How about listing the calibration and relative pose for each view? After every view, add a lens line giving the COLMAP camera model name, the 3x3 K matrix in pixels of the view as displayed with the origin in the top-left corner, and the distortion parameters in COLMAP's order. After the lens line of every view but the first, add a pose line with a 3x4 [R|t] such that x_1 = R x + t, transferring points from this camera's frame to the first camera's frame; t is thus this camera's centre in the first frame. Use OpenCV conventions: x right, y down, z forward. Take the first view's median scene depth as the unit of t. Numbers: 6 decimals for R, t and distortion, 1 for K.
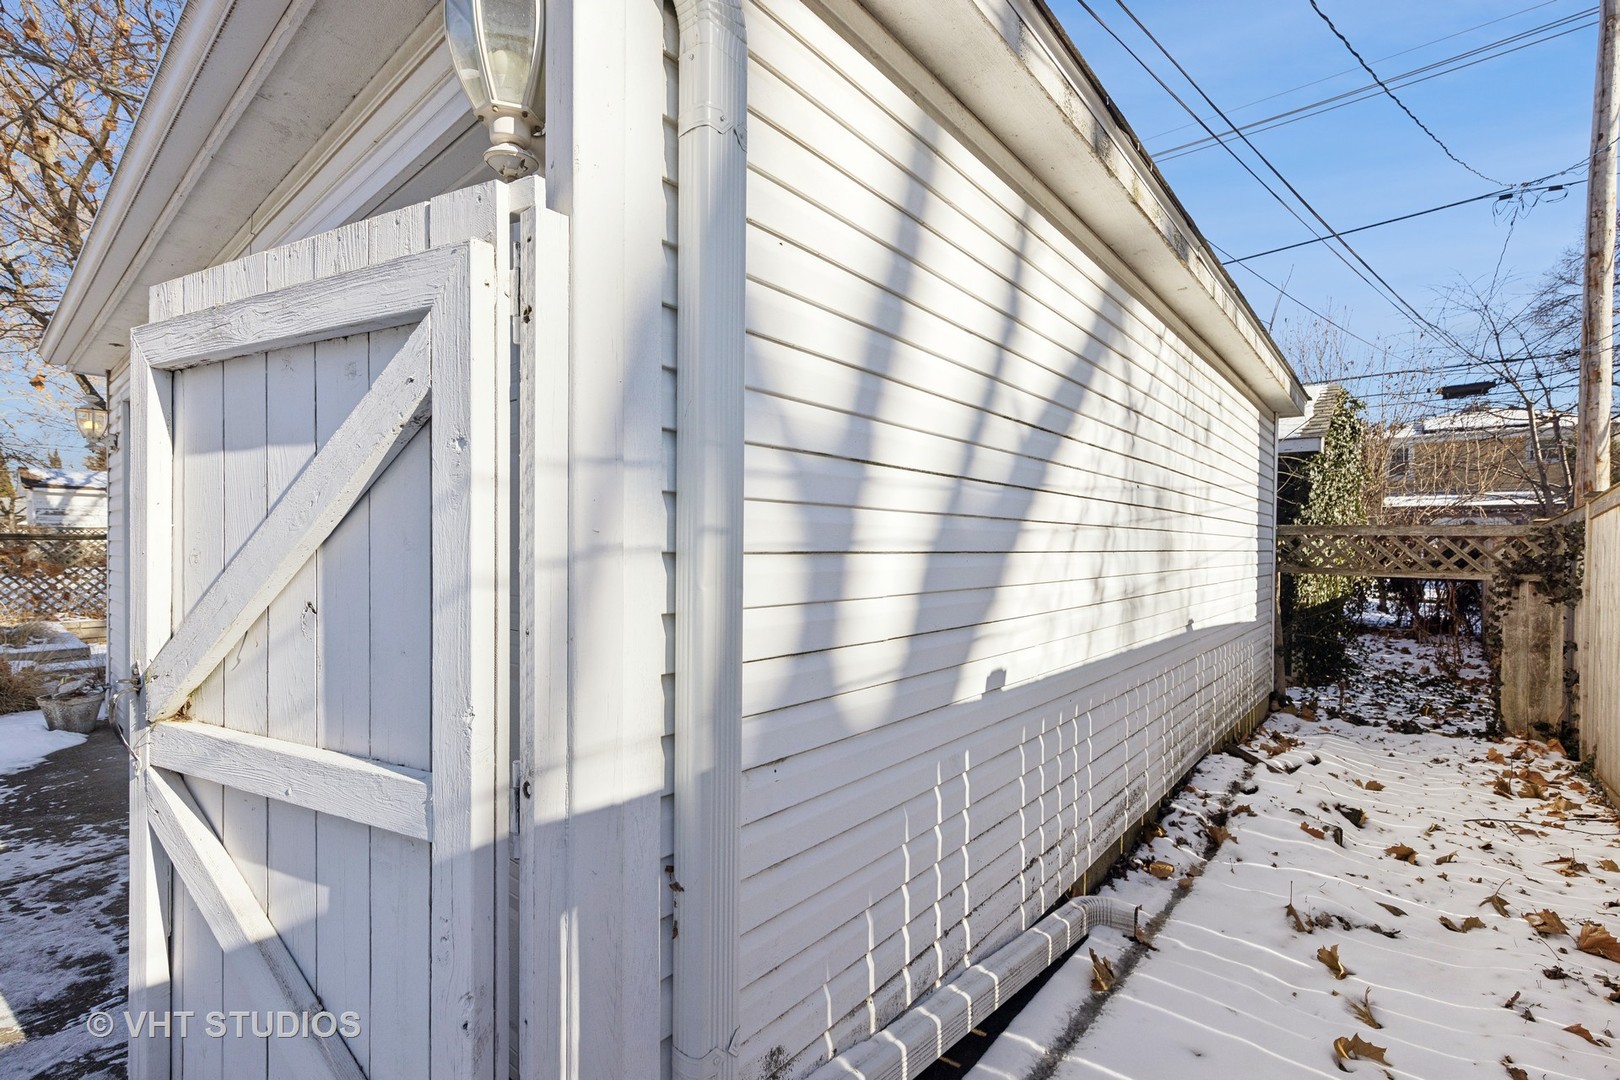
lens RADIAL K [[720.3, 0, 810.0], [0, 720.3, 540.0], [0, 0, 1]] dist [0.002736, 0.000709]
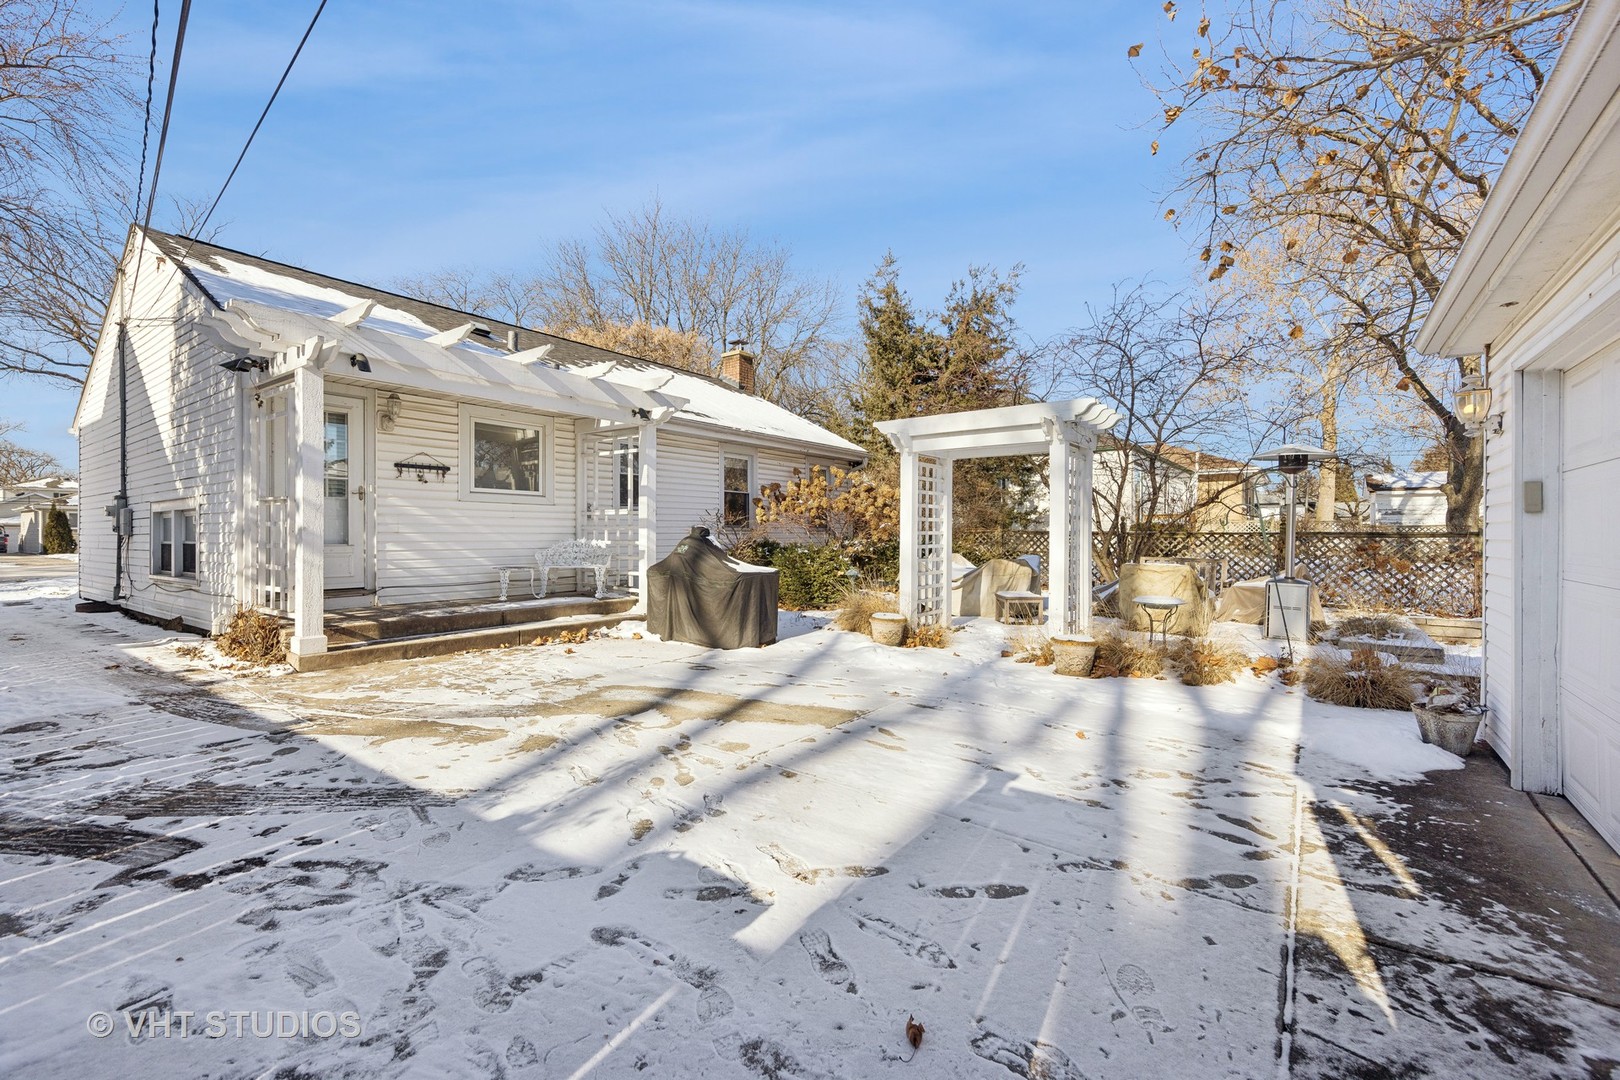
lens RADIAL K [[680.1, 0, 810.0], [0, 680.1, 540.0], [0, 0, 1]] dist [0.002814, 0.000336]
pose [[0.065489, 0.008558, -0.997817, -0.220087], [-0.004800, 0.999954, 0.008261, -0.002258], [0.997842, 0.004249, 0.065527, 0.144245]]
